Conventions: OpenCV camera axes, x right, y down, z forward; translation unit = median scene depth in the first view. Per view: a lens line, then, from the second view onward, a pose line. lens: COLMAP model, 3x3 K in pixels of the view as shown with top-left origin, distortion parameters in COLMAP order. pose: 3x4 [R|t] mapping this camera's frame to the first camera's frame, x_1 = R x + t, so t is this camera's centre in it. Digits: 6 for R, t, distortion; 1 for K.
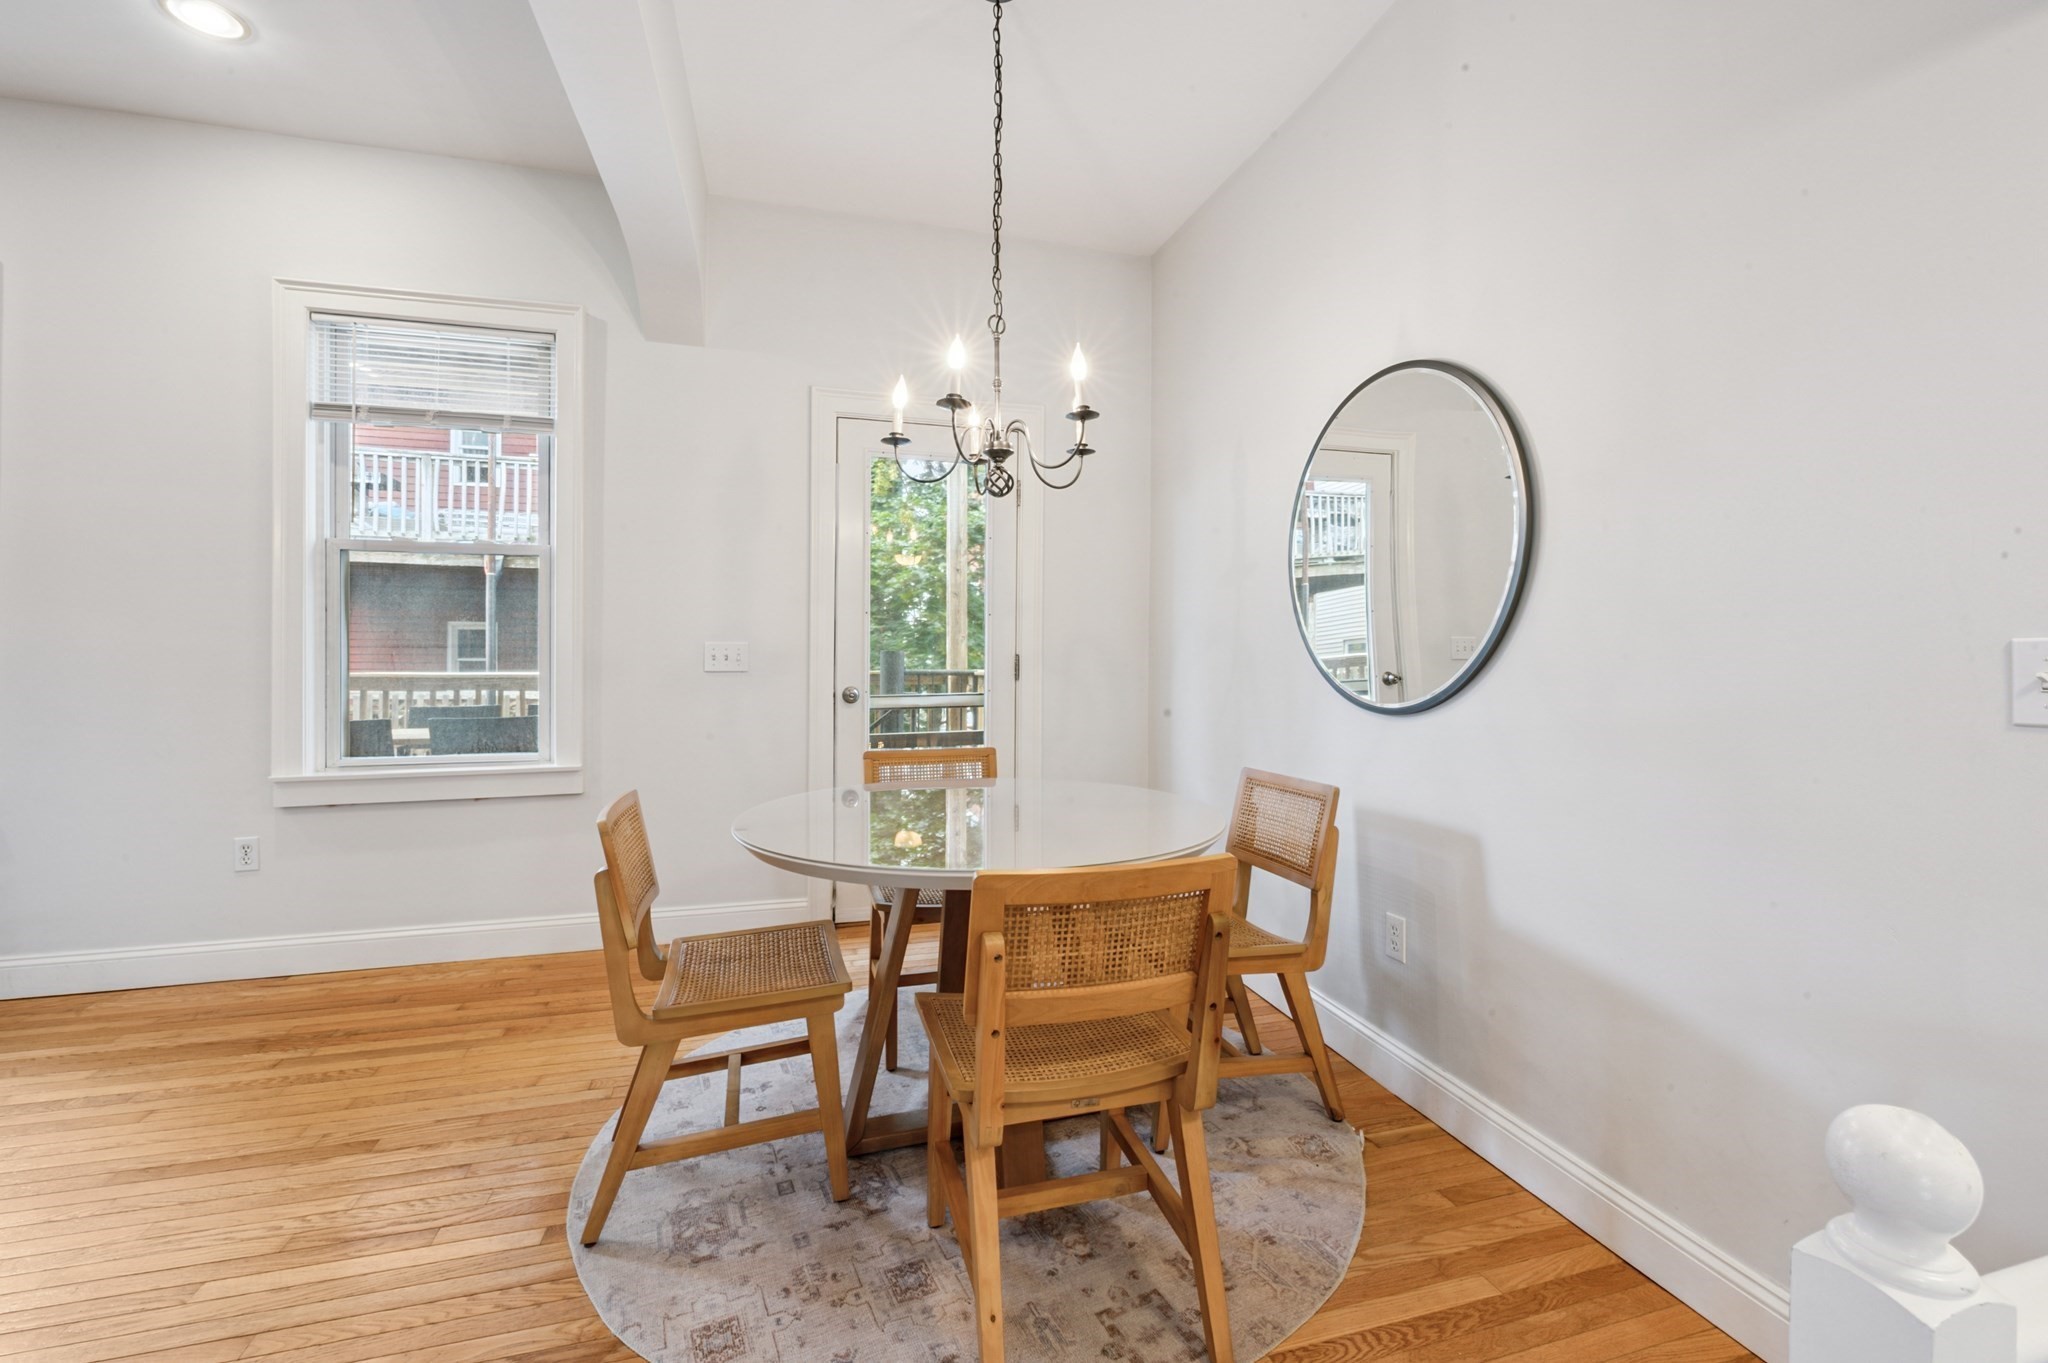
lens RADIAL K [[863.6, 0, 1028.2], [0, 863.6, 672.6], [0, 0, 1]] dist [-0.000494, -0.000085]
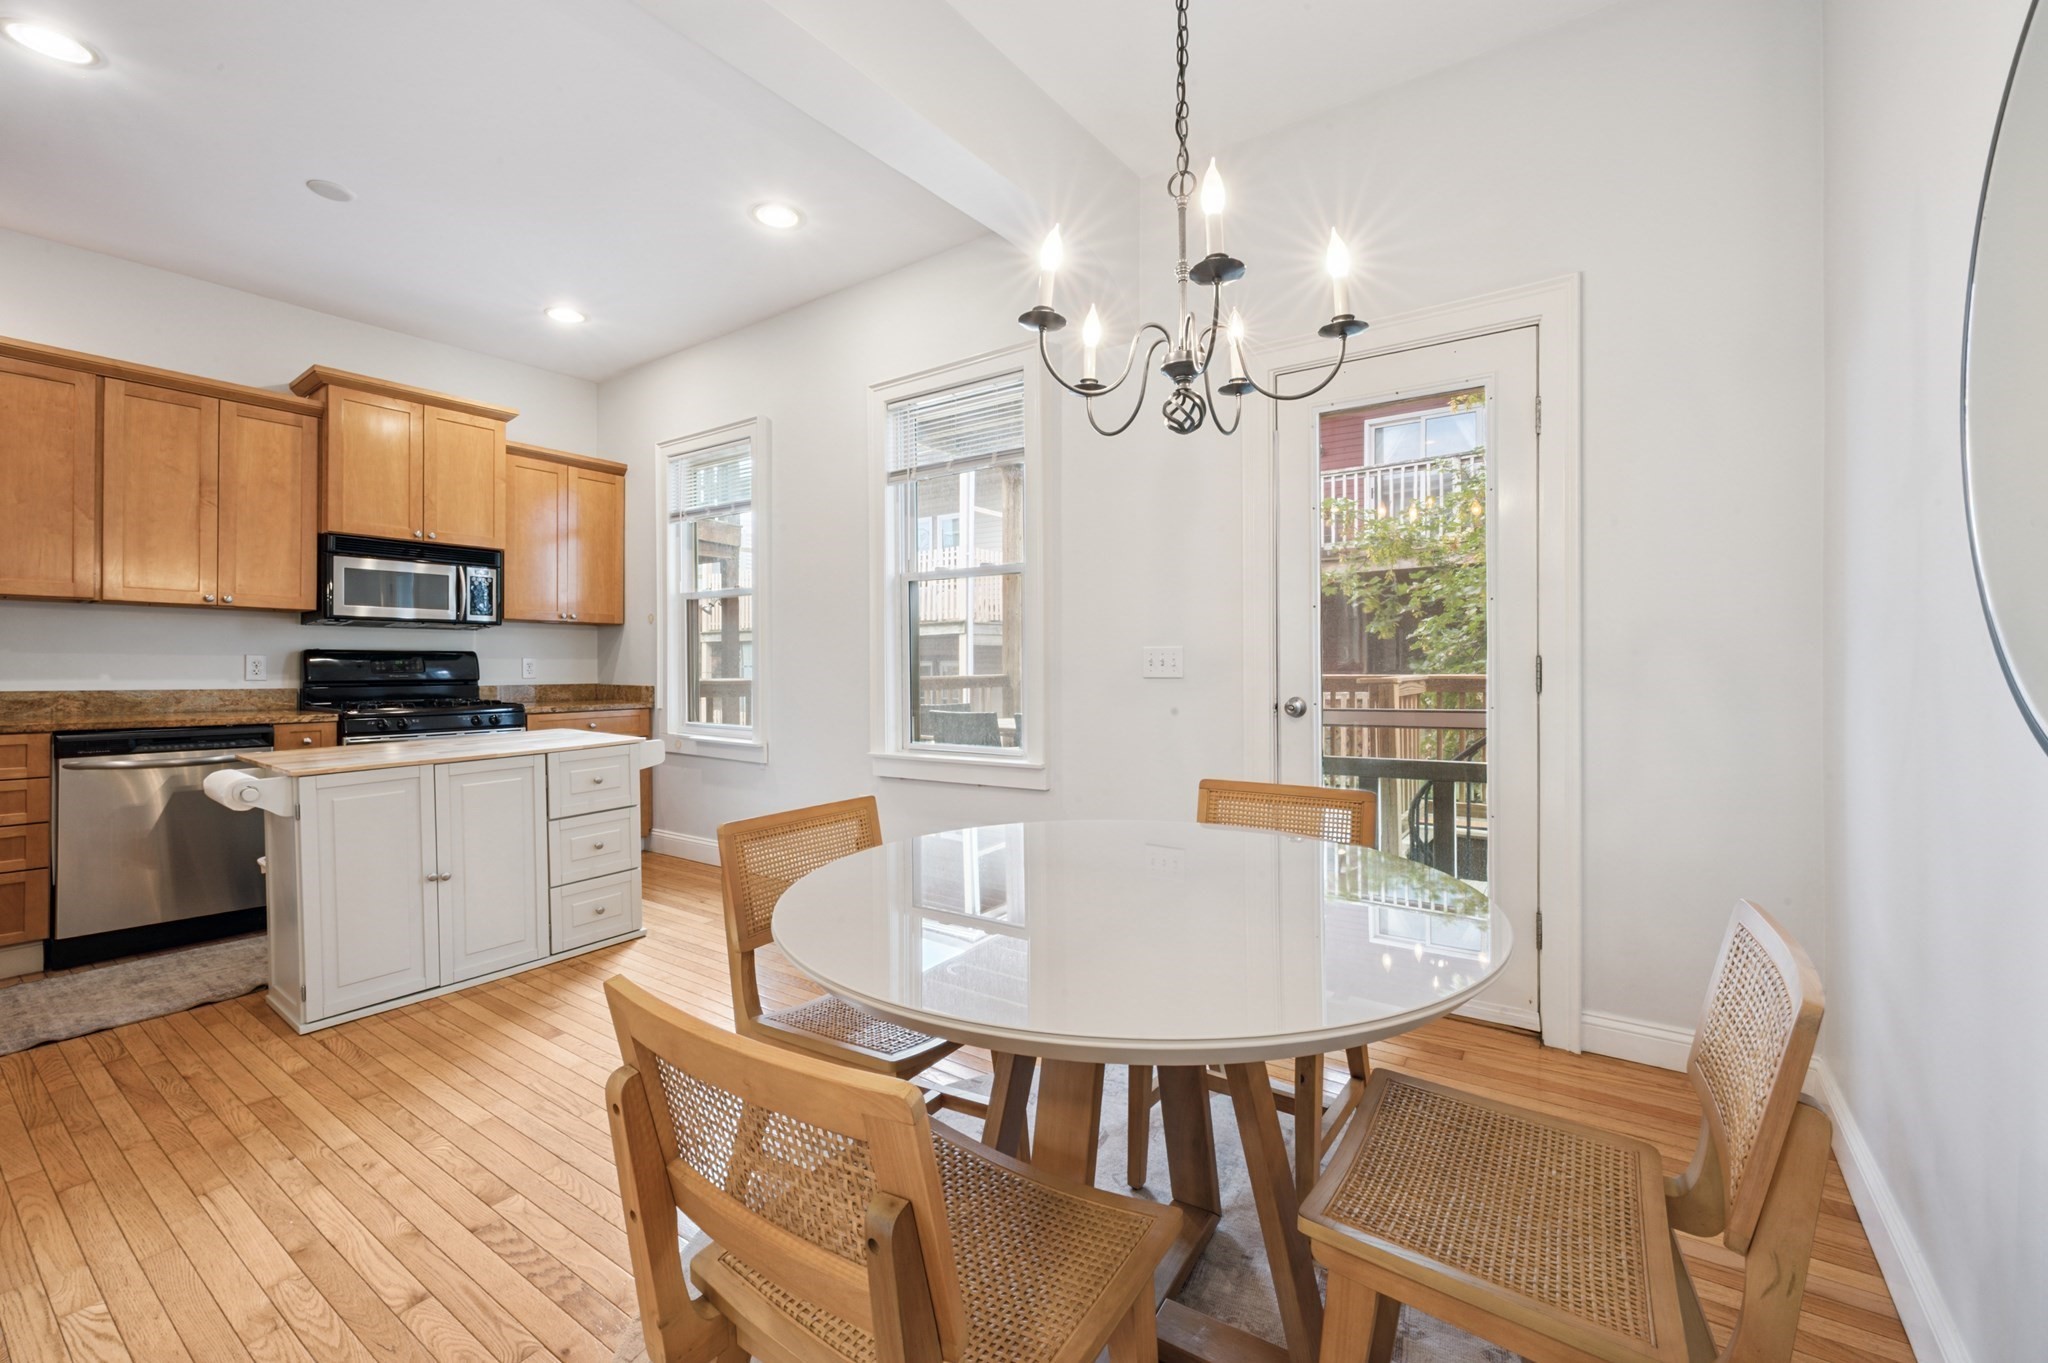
lens RADIAL K [[831.6, 0, 1033.4], [0, 831.6, 665.5], [0, 0, 1]] dist [-0.012248, -0.000116]
pose [[0.638500, -0.002156, -0.769619, 0.285288], [0.003706, 0.999993, 0.000273, -0.017104], [0.769613, -0.003027, 0.638504, 0.356185]]
